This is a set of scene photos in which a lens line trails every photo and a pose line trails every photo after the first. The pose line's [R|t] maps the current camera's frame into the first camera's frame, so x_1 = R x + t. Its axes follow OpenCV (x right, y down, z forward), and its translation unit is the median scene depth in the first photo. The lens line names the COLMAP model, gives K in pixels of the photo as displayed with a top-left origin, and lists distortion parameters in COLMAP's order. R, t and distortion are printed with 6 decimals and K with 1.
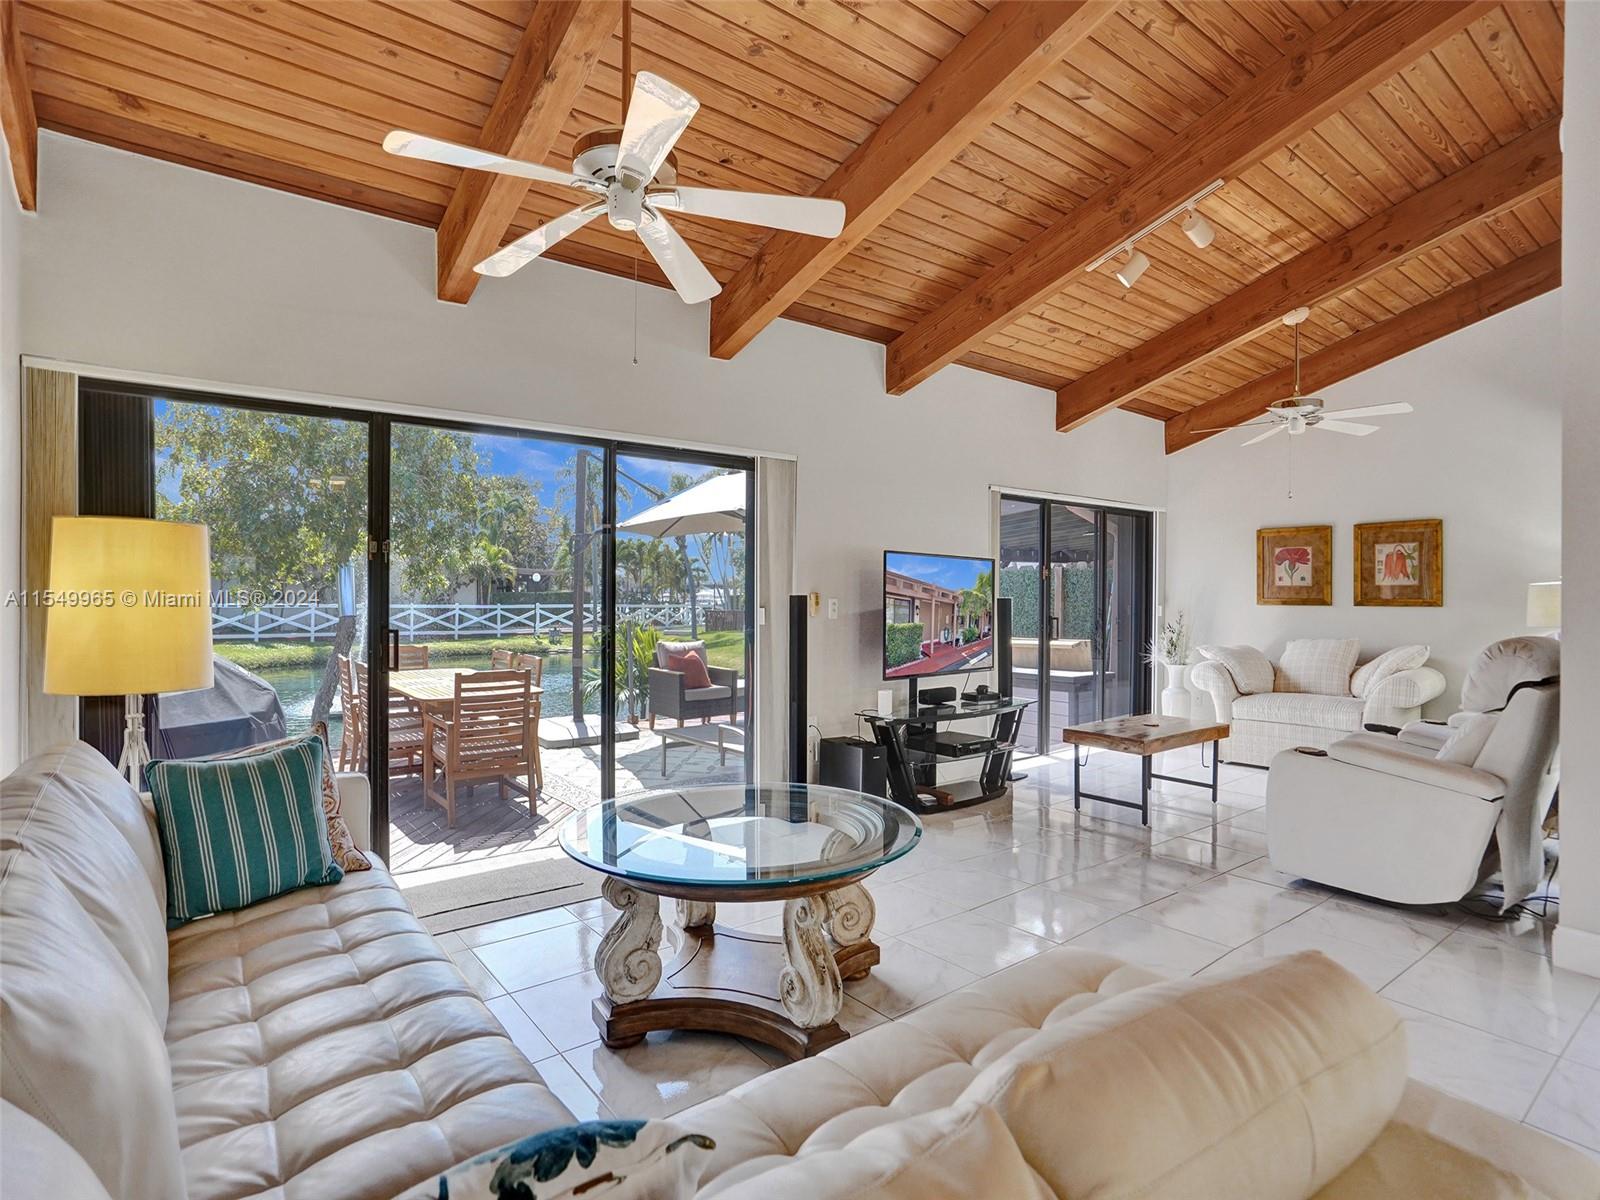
lens RADIAL K [[820.9, 0, 800.0], [0, 820.9, 600.0], [0, 0, 1]] dist [-0.033023, 0.017985]
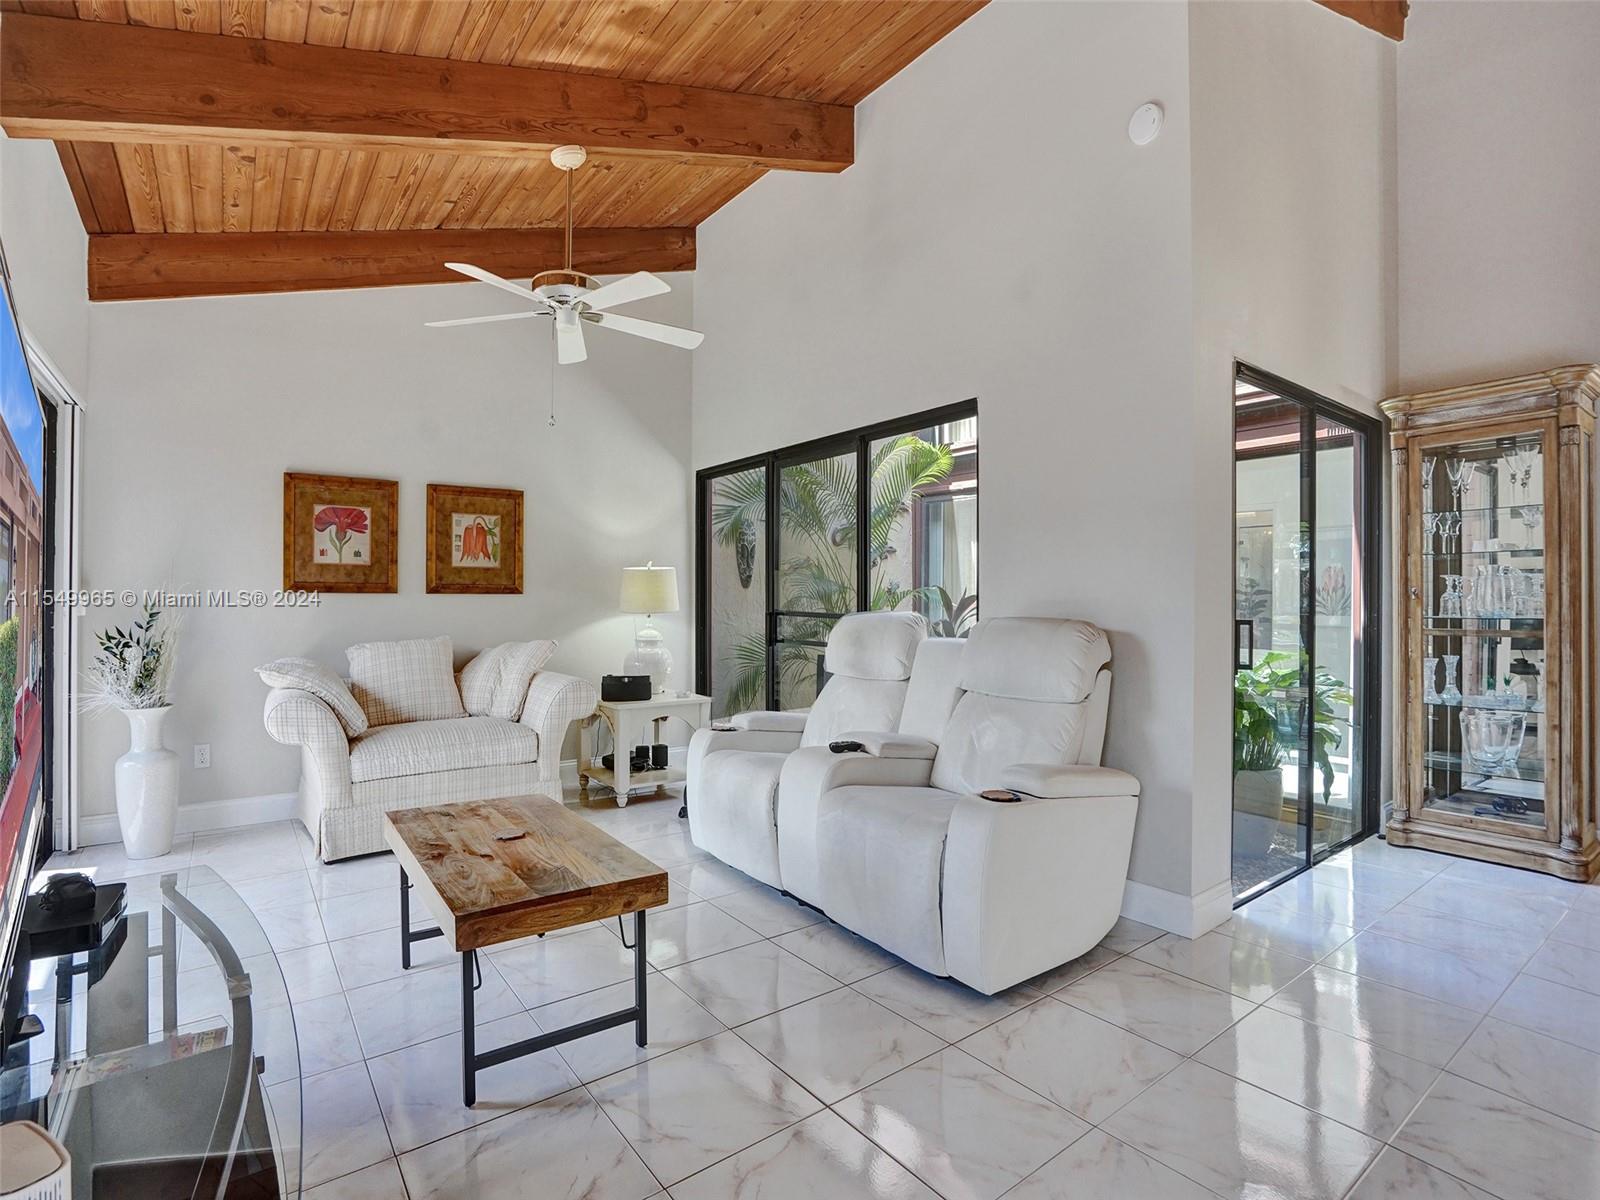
lens RADIAL K [[780.4, 0, 800.0], [0, 780.4, 600.0], [0, 0, 1]] dist [-0.017475, -0.000089]
pose [[0.033399, -0.009252, 0.999399, -0.020590], [0.003428, 0.999952, 0.009143, 0.008681], [-0.999436, 0.003121, 0.033429, 0.680527]]
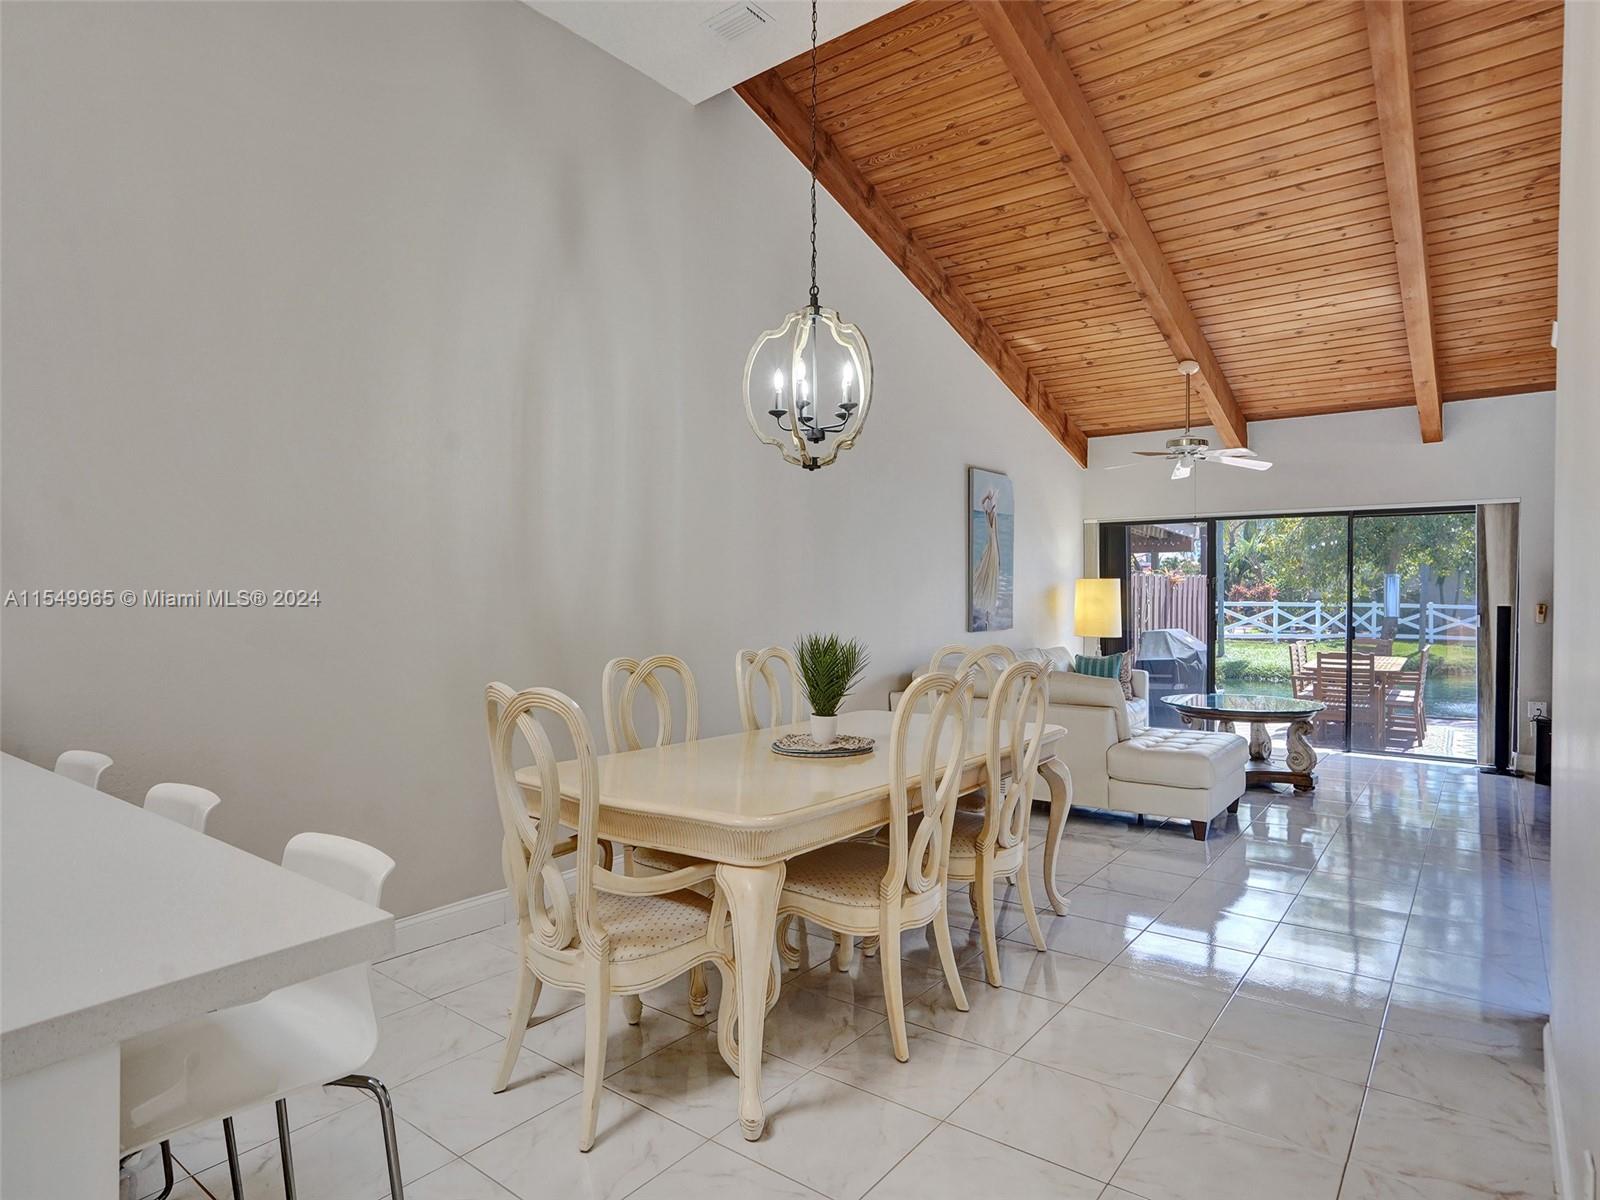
lens RADIAL K [[904.1, 0, 798.2], [0, 904.1, 621.0], [0, 0, 1]] dist [-0.002044, -0.000414]
pose [[0.262766, 0.030865, -0.964366, 0.869308], [-0.008557, 0.999523, 0.029659, -0.013618], [0.964822, 0.000459, 0.262905, -0.377164]]
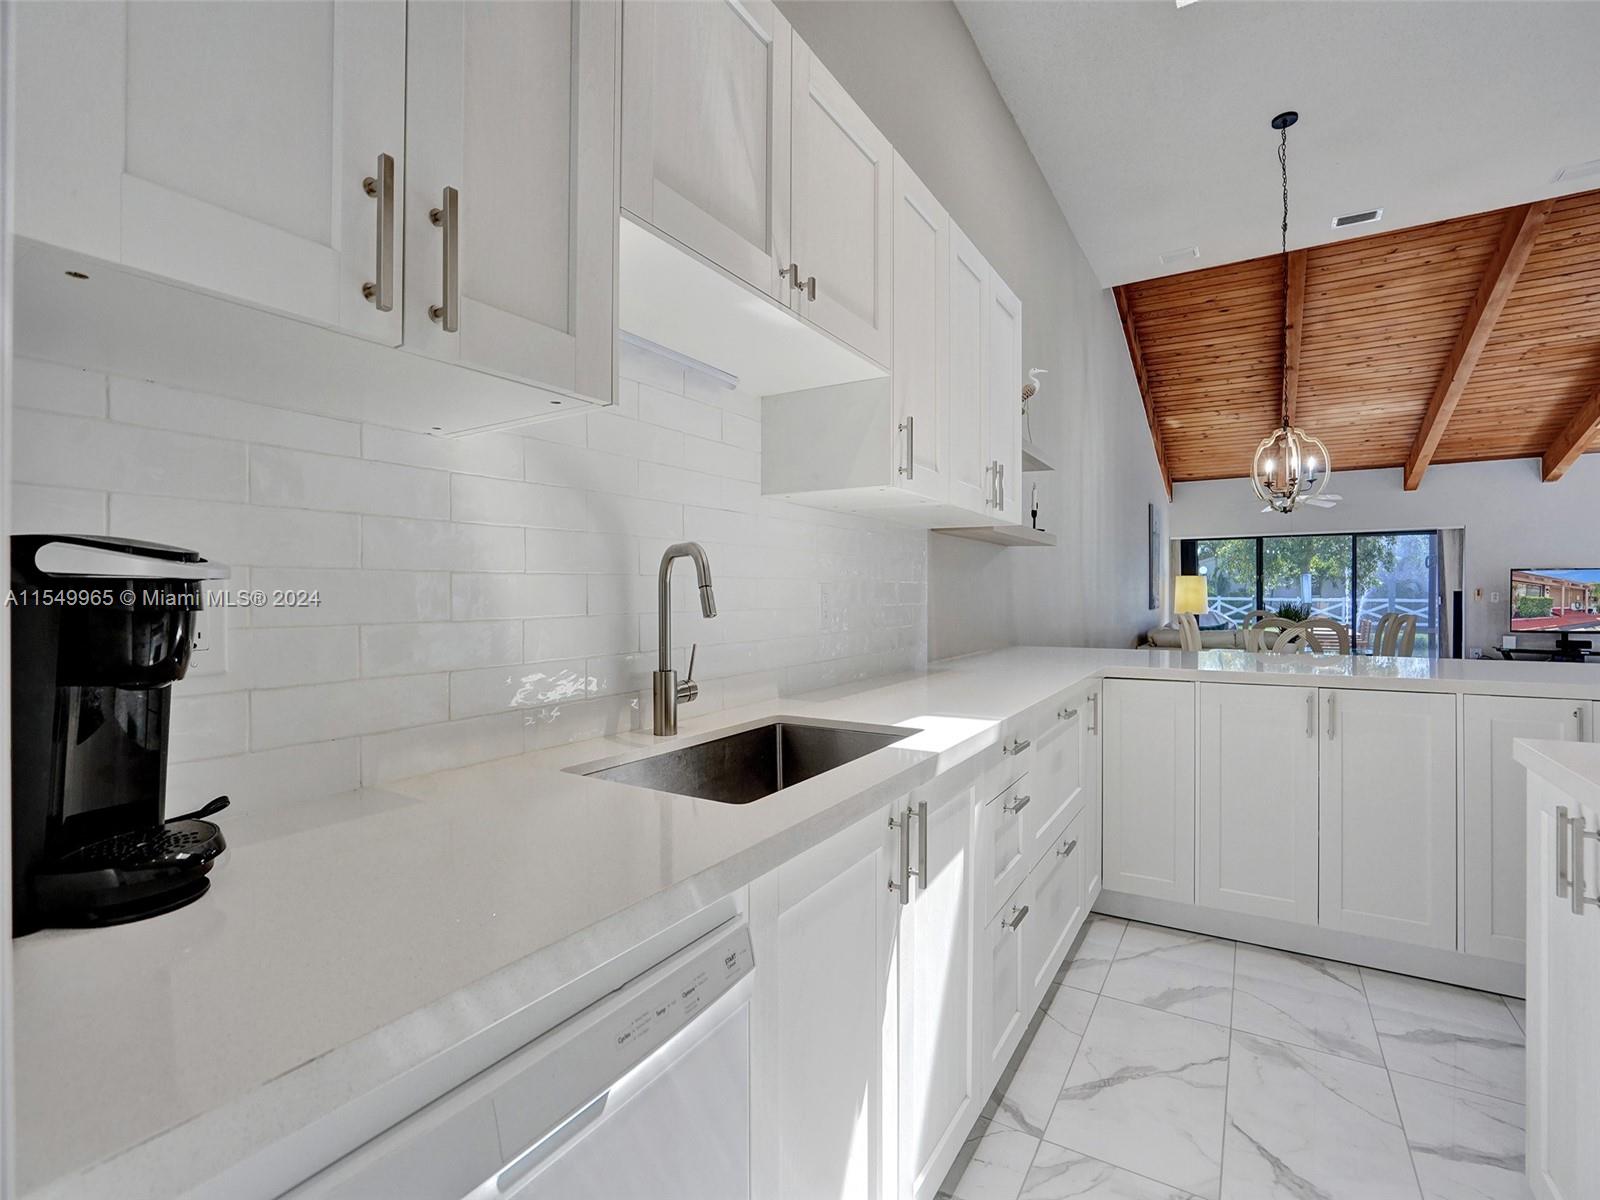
lens RADIAL K [[739.0, 0, 800.0], [0, 739.0, 600.0], [0, 0, 1]] dist [-0.057486, 0.025612]
pose [[0.349269, 0.008396, -0.936985, 0.911298], [-0.001753, 0.999964, 0.008306, 0.002135], [0.937021, -0.001258, 0.349271, -1.006939]]
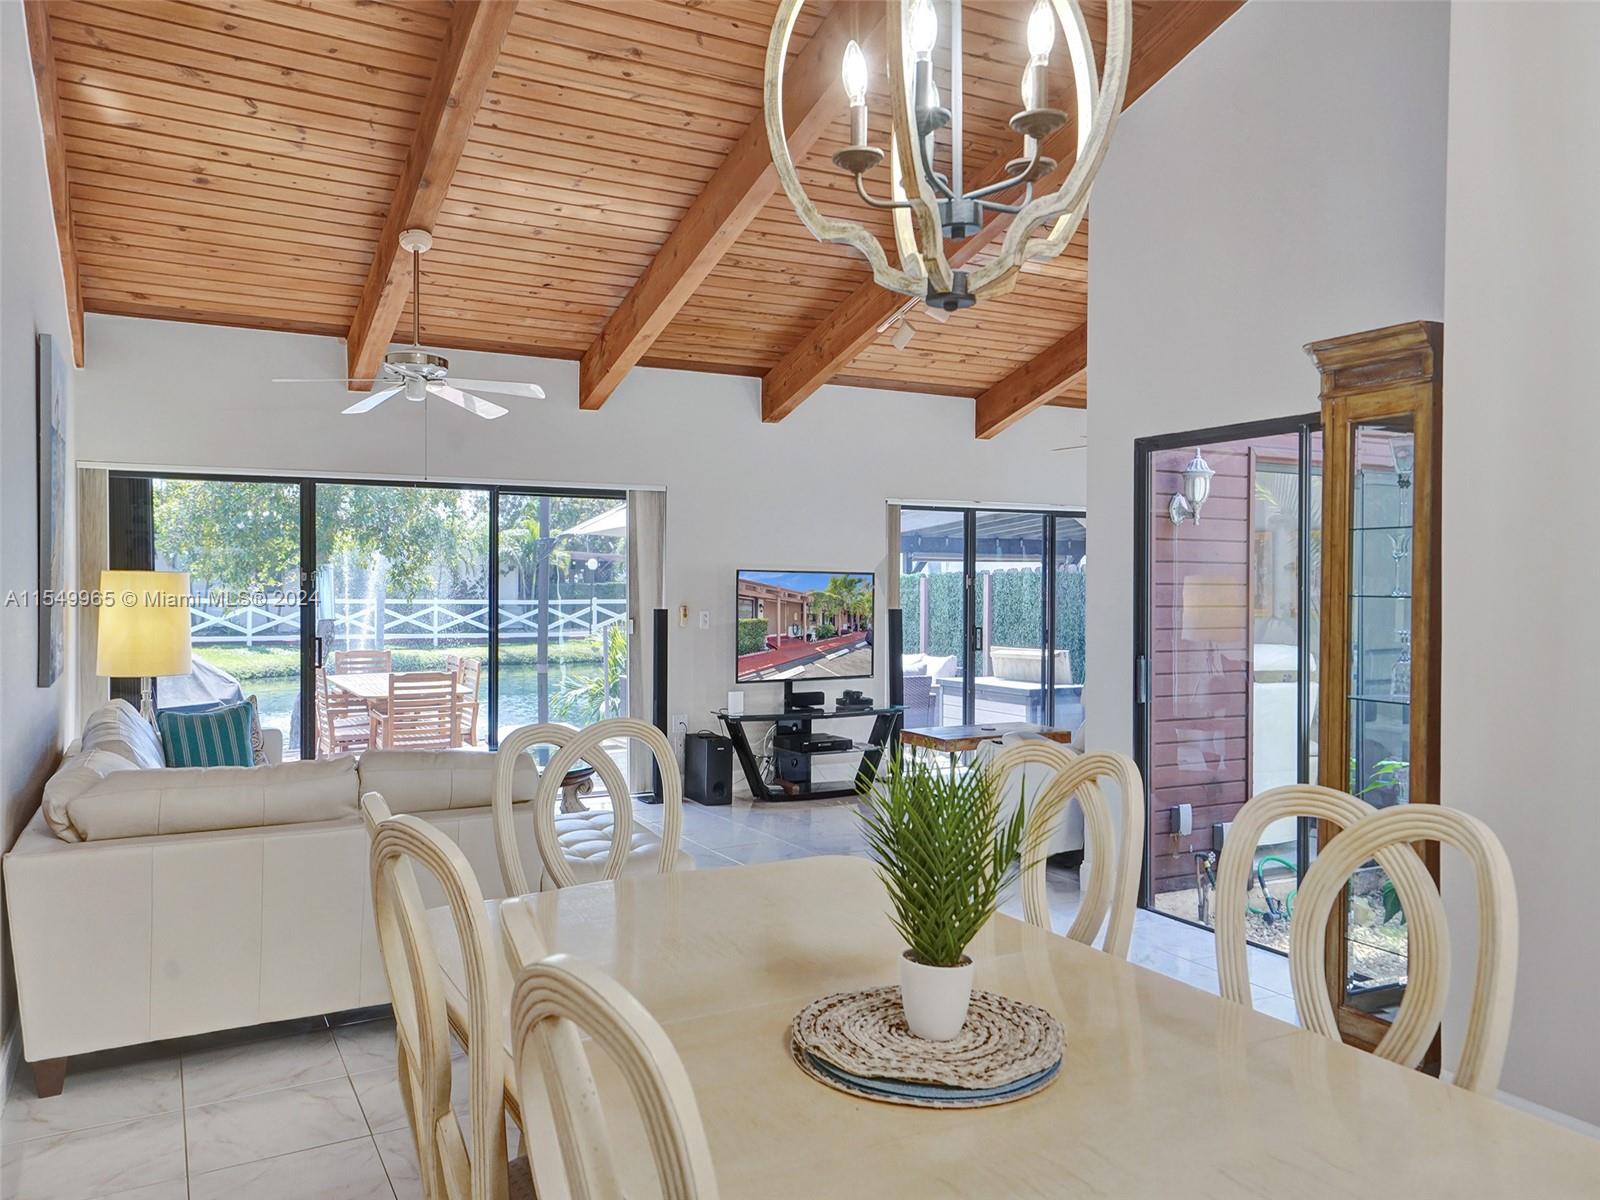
lens RADIAL K [[1182.6, 0, 800.0], [0, 1182.6, 600.0], [0, 0, 1]] dist [0.038833, 0.006192]
pose [[0.987029, 0.001397, -0.160535, 0.362220], [-0.000020, 0.999963, 0.008579, -0.025336], [0.160541, -0.008465, 0.986993, -0.489633]]
